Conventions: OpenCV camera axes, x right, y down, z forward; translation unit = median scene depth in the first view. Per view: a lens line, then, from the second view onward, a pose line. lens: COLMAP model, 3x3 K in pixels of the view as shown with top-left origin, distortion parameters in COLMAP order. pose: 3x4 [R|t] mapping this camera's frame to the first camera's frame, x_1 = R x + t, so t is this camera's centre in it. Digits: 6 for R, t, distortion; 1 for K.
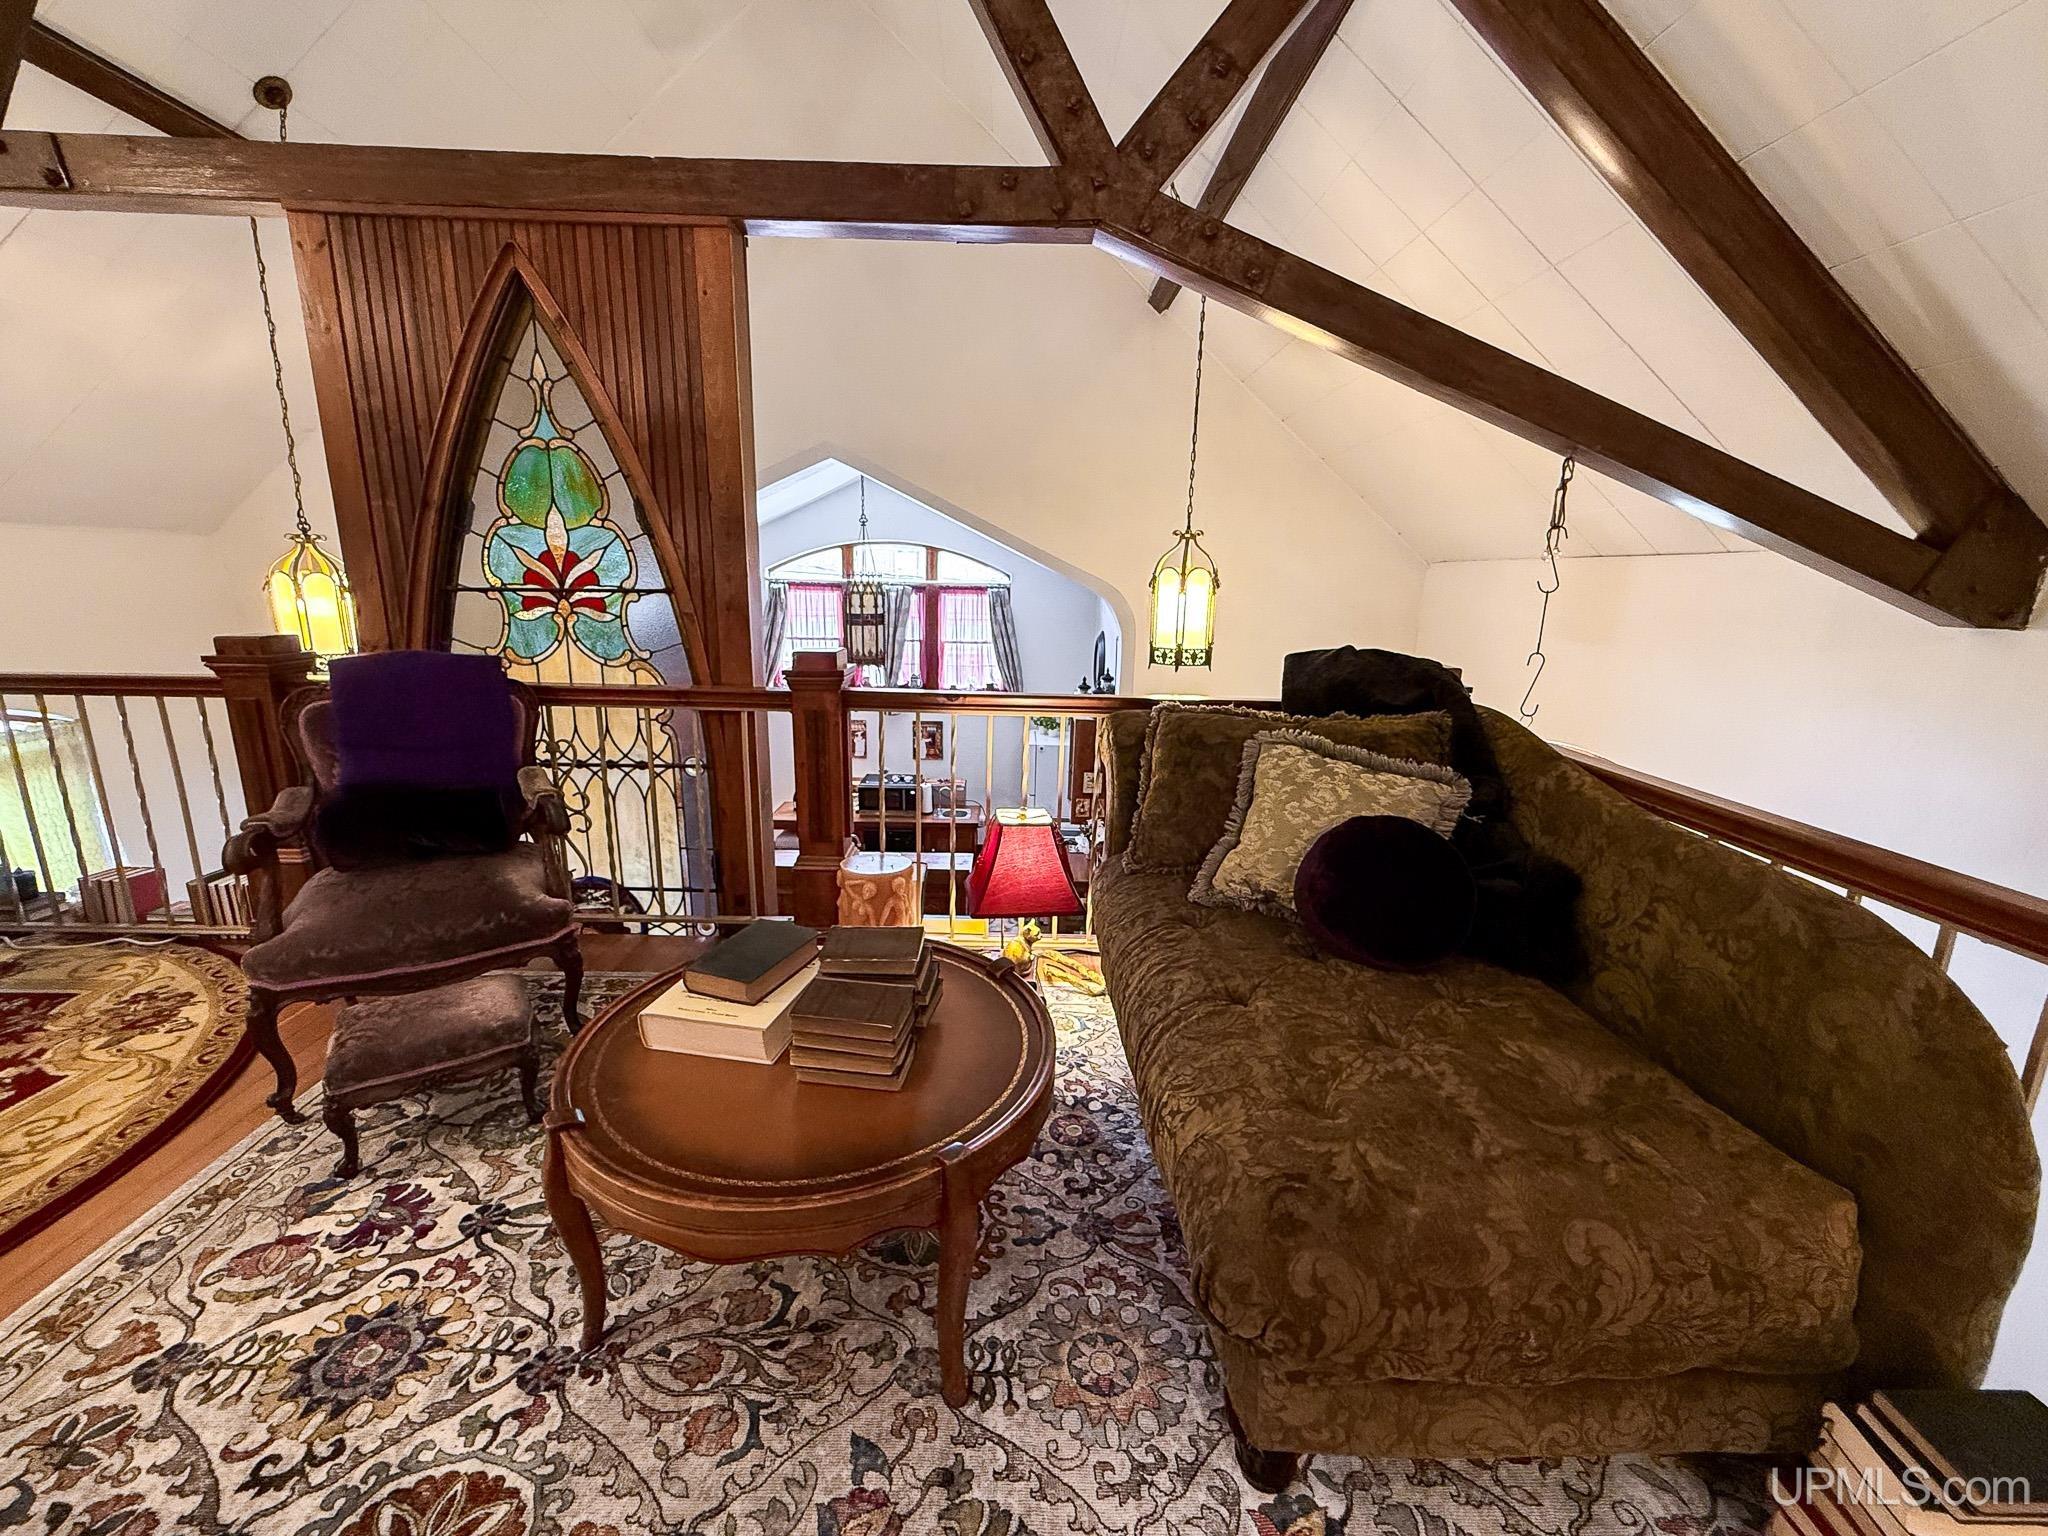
lens RADIAL K [[826.5, 0, 1017.0], [0, 826.5, 768.6], [0, 0, 1]] dist [-0.000453, 0.000213]
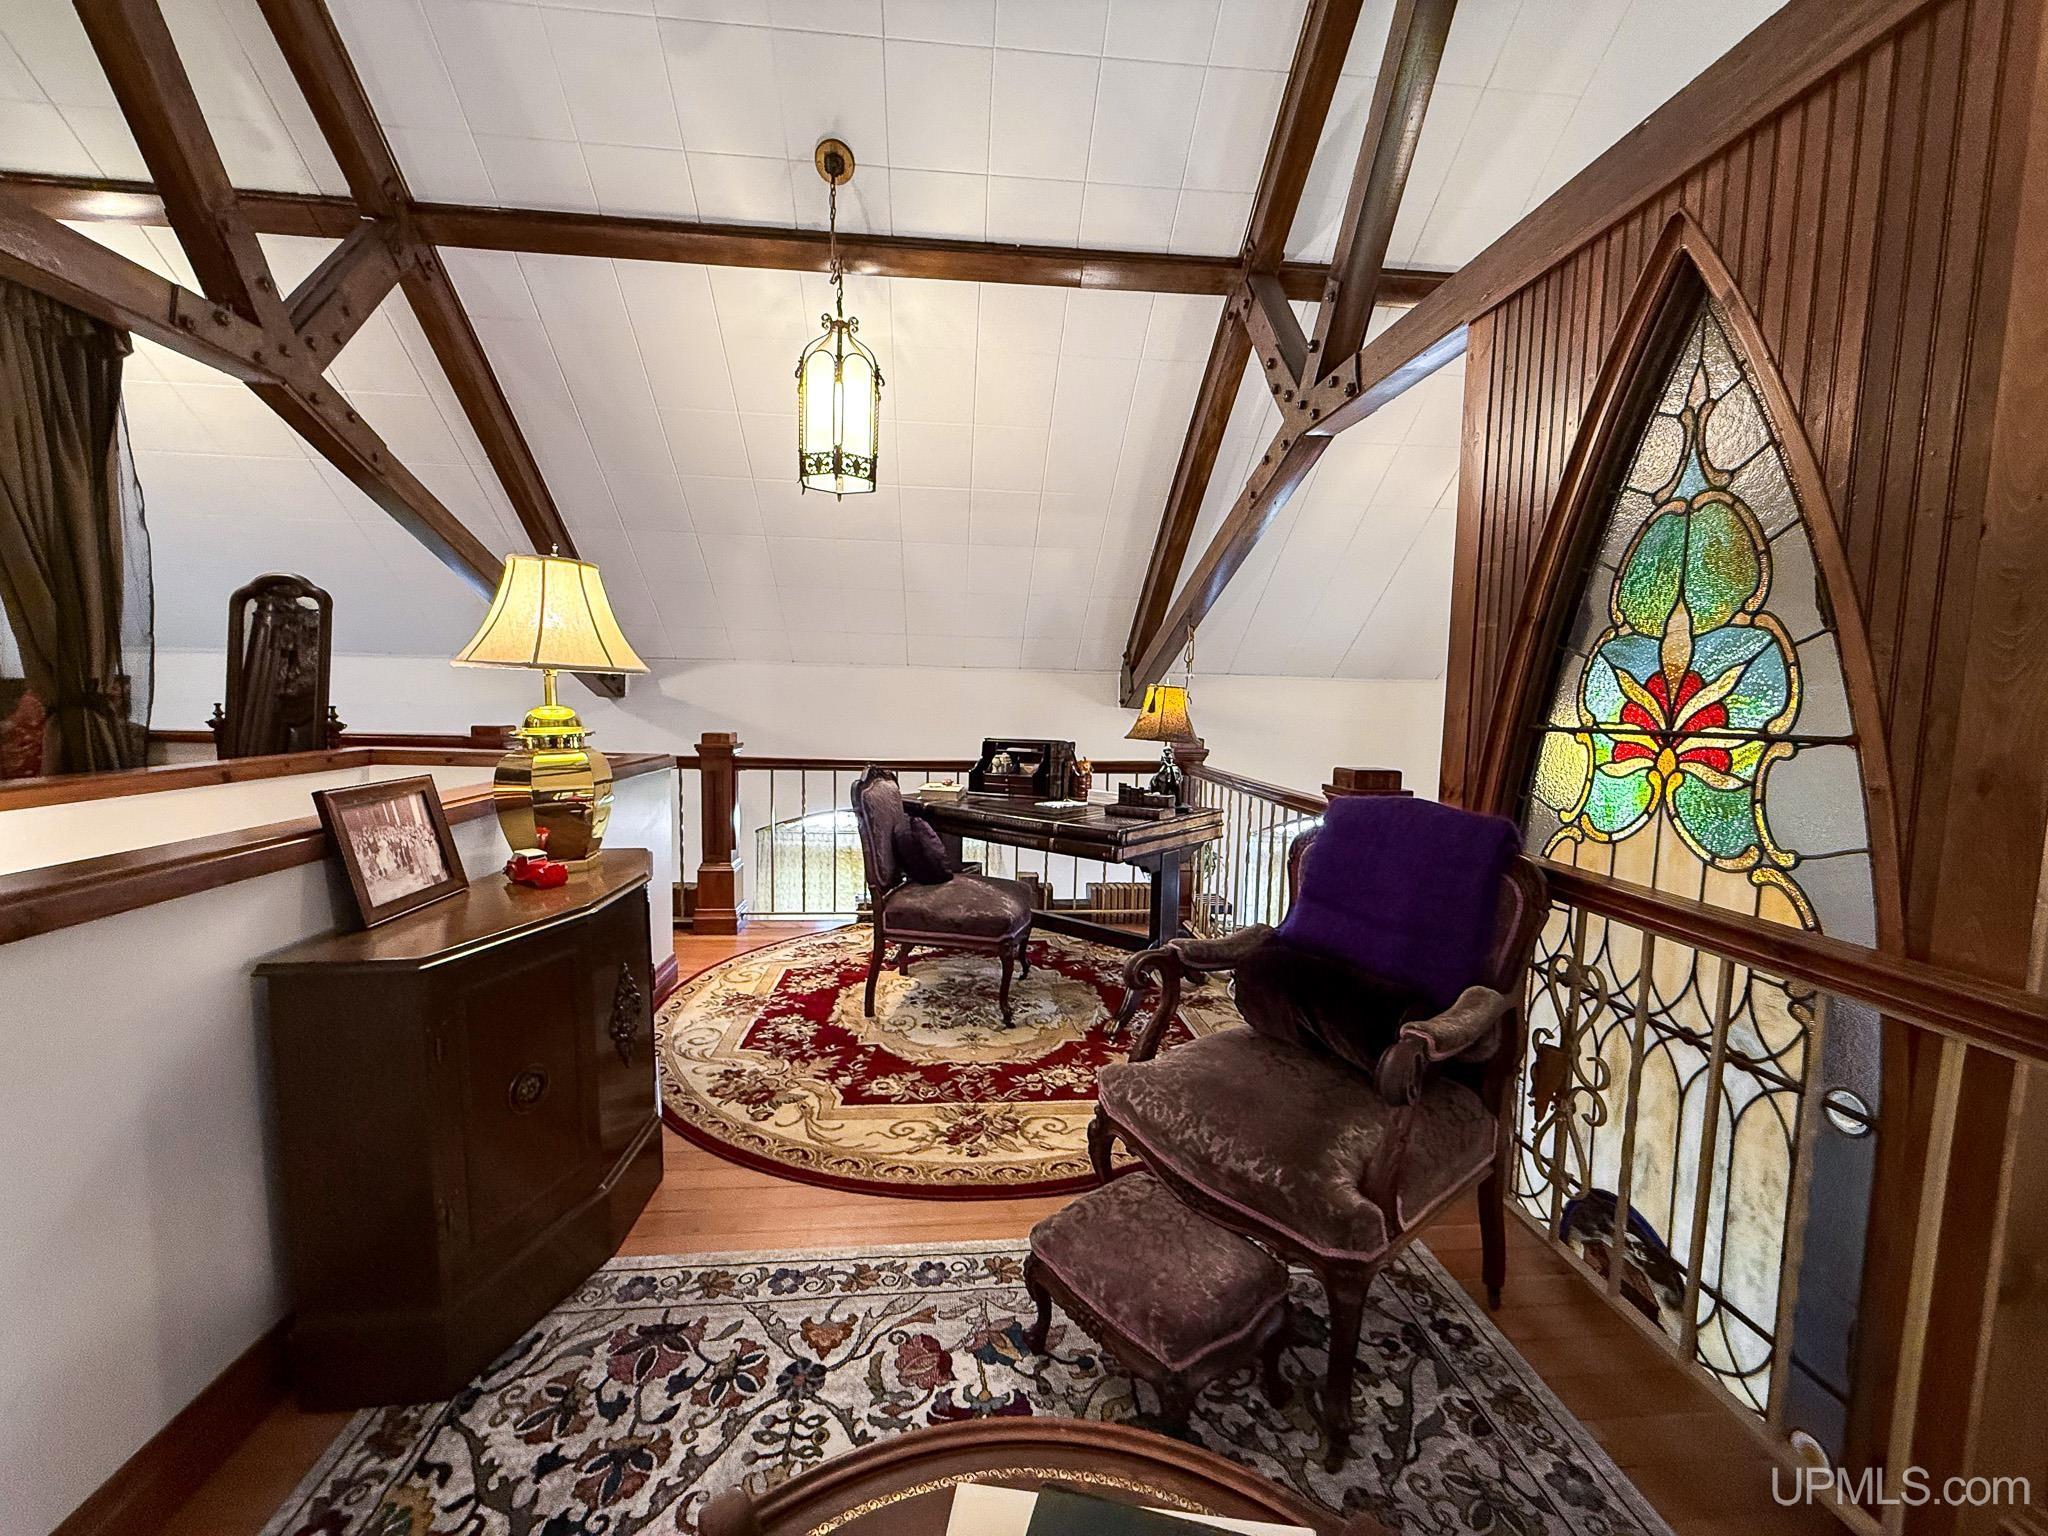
lens RADIAL K [[815.5, 0, 1024.0], [0, 815.5, 768.0], [0, 0, 1]] dist [-0.001103, -0.000101]
pose [[0.072606, 0.066084, -0.995169, 0.021481], [-0.248337, 0.967575, 0.046133, -0.112980], [0.965949, 0.243788, 0.086663, 0.553356]]
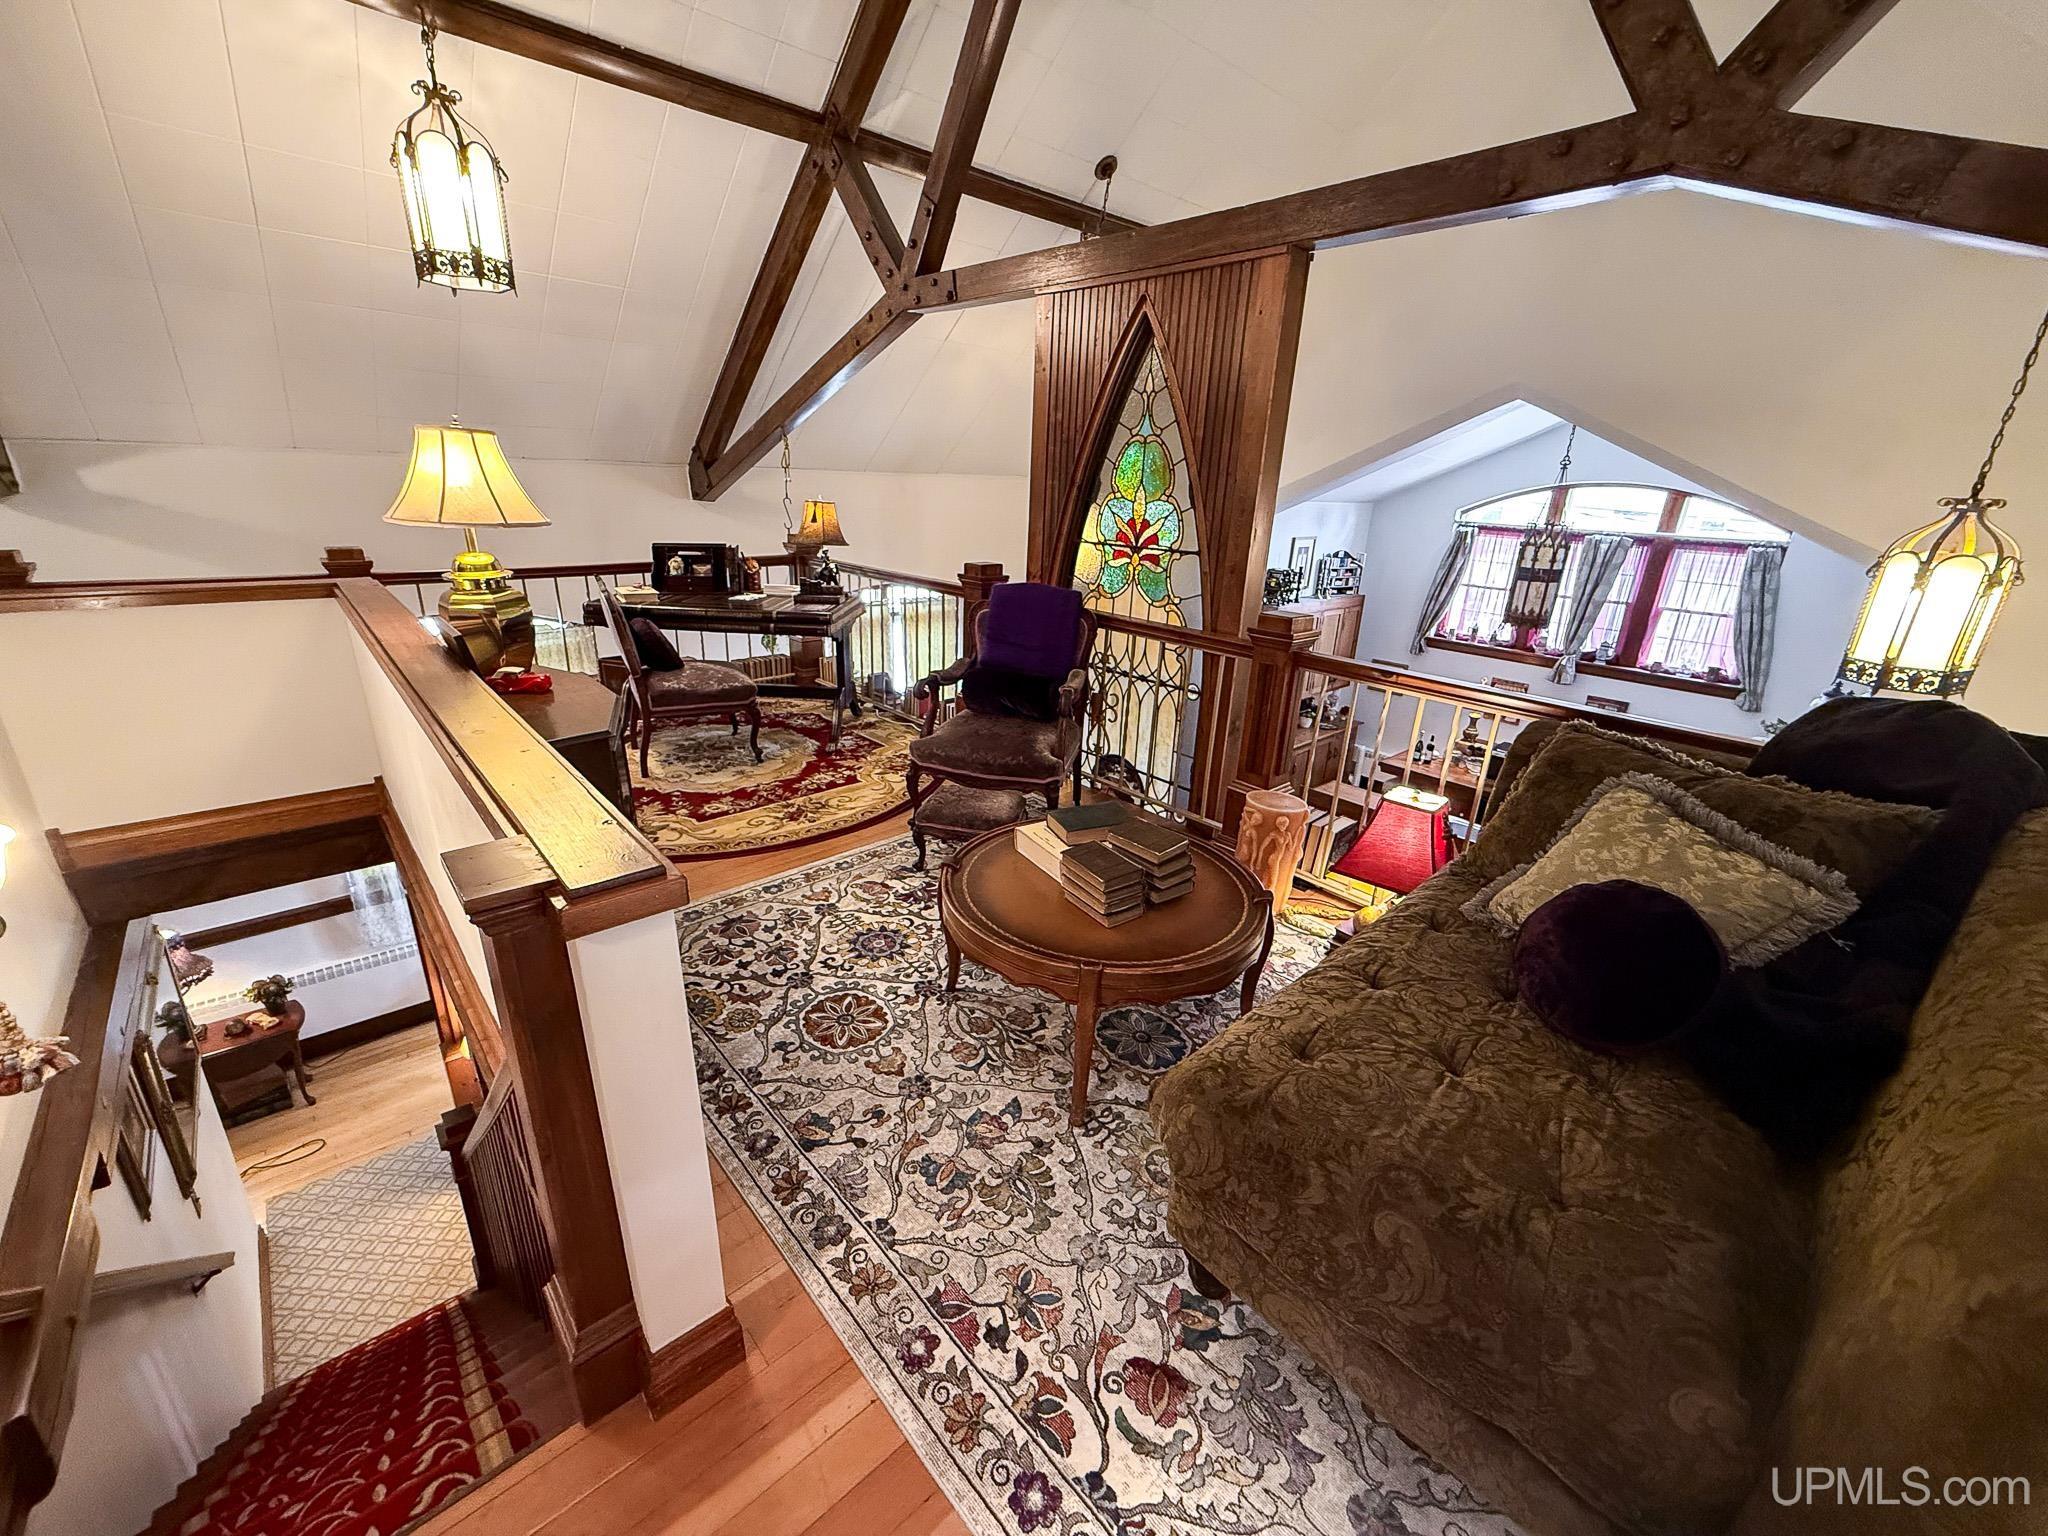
lens RADIAL K [[815.5, 0, 1024.0], [0, 815.5, 768.0], [0, 0, 1]] dist [-0.001103, -0.000101]
pose [[0.666522, 0.257567, -0.699576, 0.415864], [-0.194355, 0.966002, 0.170487, -0.062844], [0.719704, 0.022333, 0.693922, -0.076419]]
